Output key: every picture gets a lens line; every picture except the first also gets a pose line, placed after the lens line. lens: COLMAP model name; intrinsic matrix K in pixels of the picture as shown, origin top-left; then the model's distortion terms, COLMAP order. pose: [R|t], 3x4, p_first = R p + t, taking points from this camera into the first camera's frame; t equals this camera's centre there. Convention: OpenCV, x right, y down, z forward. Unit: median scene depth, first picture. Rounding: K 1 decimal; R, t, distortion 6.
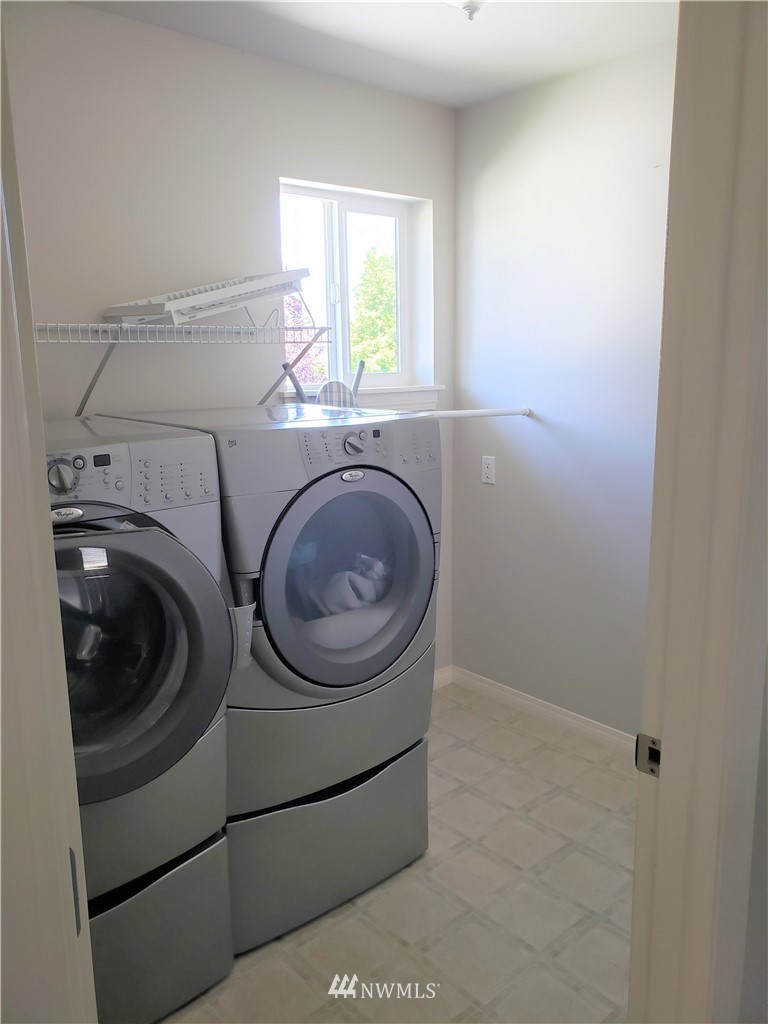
lens RADIAL K [[791.7, 0, 385.0], [0, 791.7, 510.3], [0, 0, 1]] dist [0.032657, -0.056451]
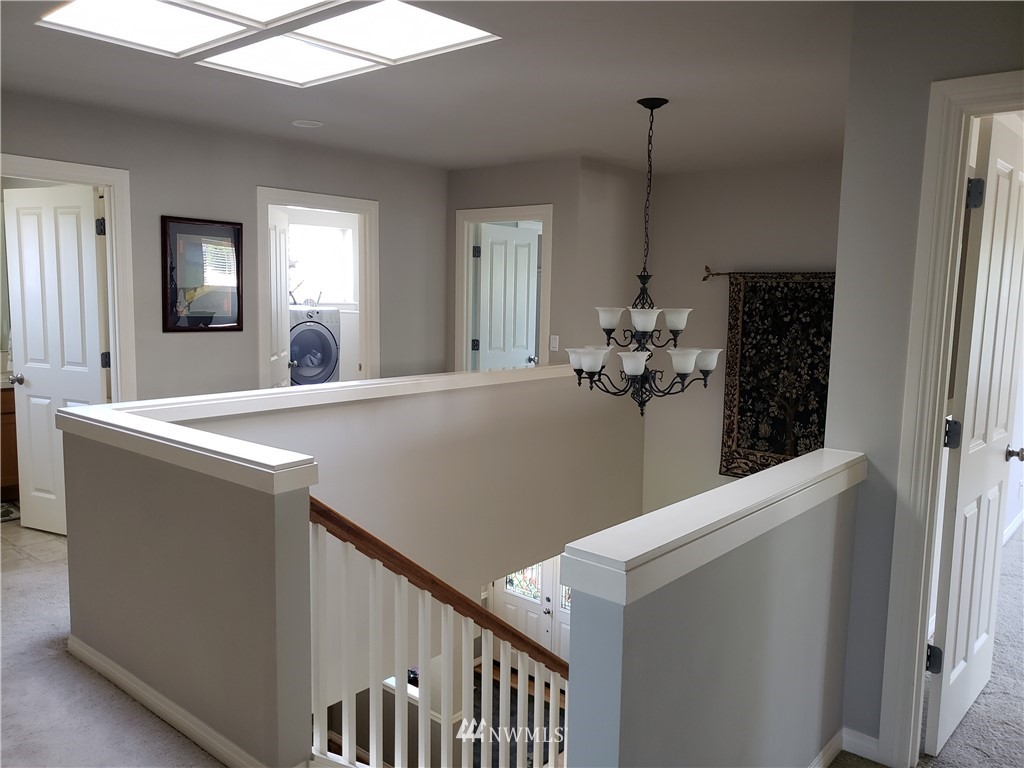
lens RADIAL K [[791.7, 0, 513.9], [0, 791.7, 383.9], [0, 0, 1]] dist [0.032657, -0.056451]
pose [[0.988004, 0.007332, 0.154252, 0.280906], [0.004146, 0.997253, -0.073953, 0.436214], [-0.154370, 0.073705, 0.985260, -2.310505]]
